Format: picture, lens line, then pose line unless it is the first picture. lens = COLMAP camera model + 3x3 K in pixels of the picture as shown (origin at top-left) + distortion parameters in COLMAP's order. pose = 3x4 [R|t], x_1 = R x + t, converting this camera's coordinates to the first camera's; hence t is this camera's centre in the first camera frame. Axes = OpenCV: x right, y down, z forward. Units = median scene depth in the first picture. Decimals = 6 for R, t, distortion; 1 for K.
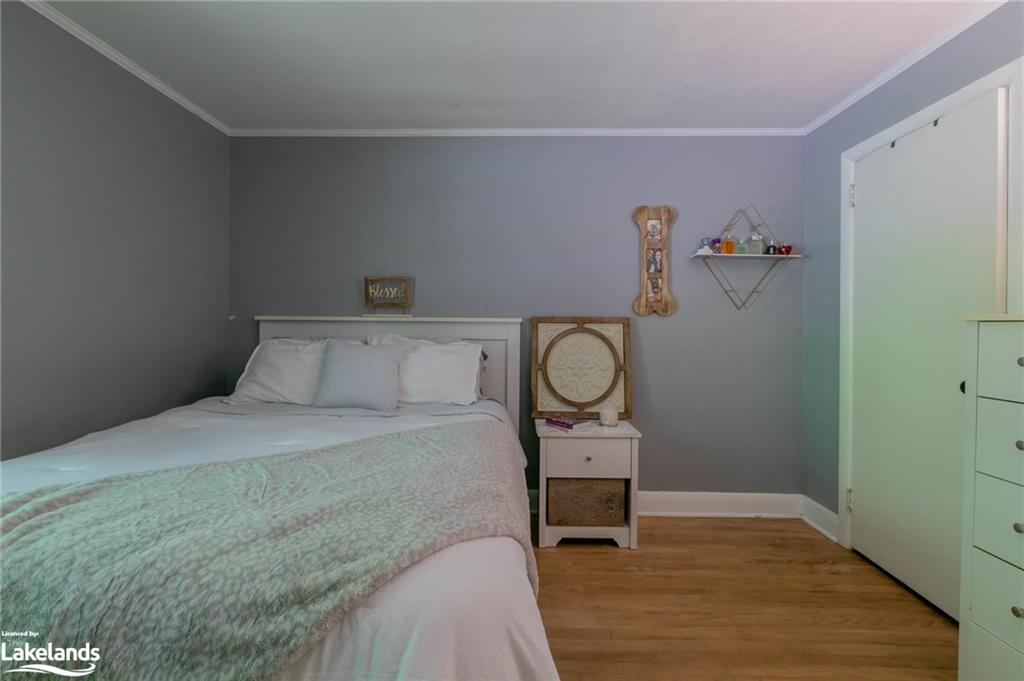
lens RADIAL K [[466.6, 0, 508.4], [0, 466.6, 332.3], [0, 0, 1]] dist [-0.000607, 0.000235]
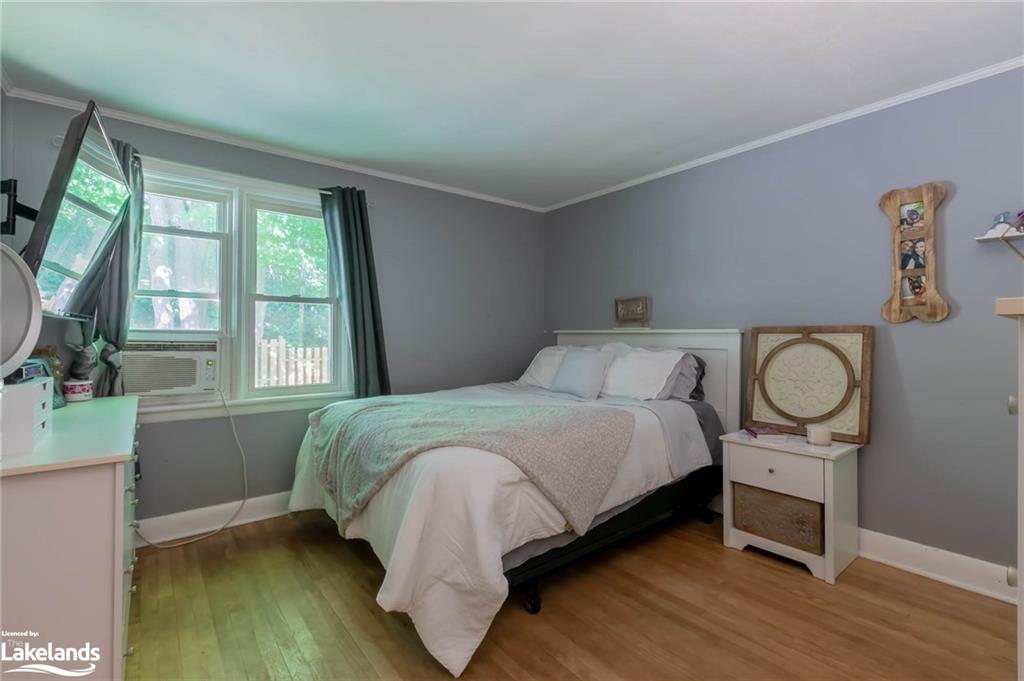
lens RADIAL K [[466.6, 0, 508.4], [0, 466.6, 332.3], [0, 0, 1]] dist [-0.000607, 0.000235]
pose [[0.633394, -0.011278, -0.773747, 0.500449], [-0.000698, 0.999885, -0.015146, -0.006348], [0.773829, 0.010133, 0.633313, -0.049988]]
